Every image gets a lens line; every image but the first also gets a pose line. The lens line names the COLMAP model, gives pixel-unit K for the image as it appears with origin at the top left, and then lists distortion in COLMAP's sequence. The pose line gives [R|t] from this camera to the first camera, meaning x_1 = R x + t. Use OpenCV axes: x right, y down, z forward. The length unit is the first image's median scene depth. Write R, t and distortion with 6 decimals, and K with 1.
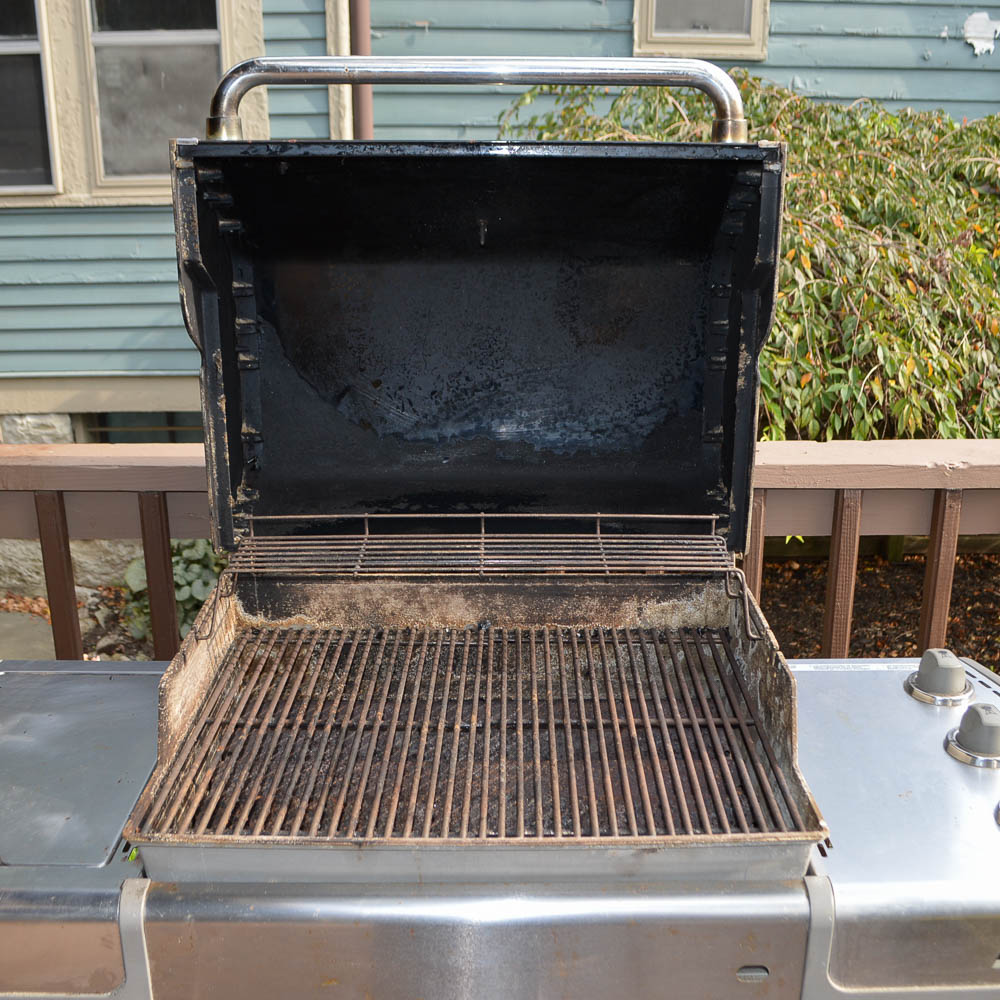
lens RADIAL K [[1190.0, 0, 500.0], [0, 1190.0, 500.0], [0, 0, 1]] dist [-0.079097, 0.034114]
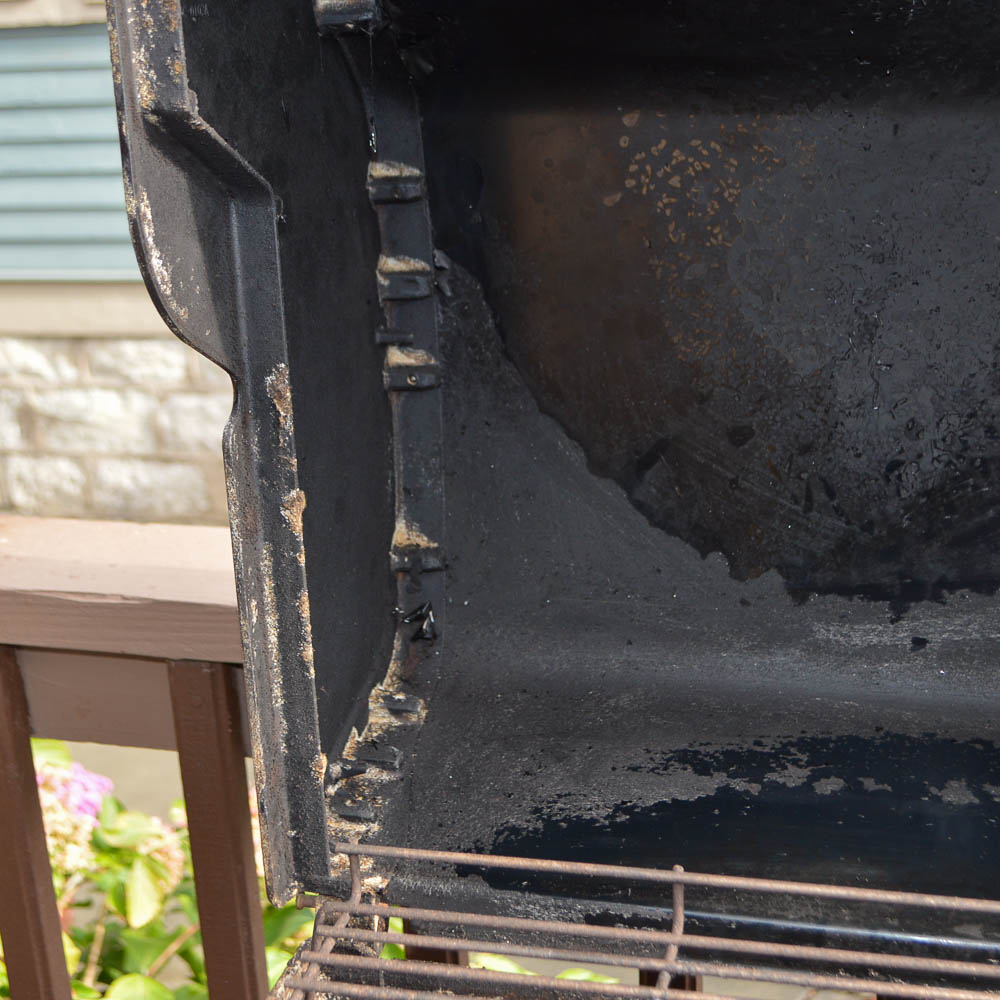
lens RADIAL K [[1703.2, 0, 500.0], [0, 1703.2, 500.0], [0, 0, 1]] dist [-0.027928, -0.093954]
pose [[0.965516, 0.047416, -0.255990, -0.039300], [-0.039165, 0.998539, 0.037237, -0.096406], [0.257382, -0.025927, 0.965962, 0.469799]]
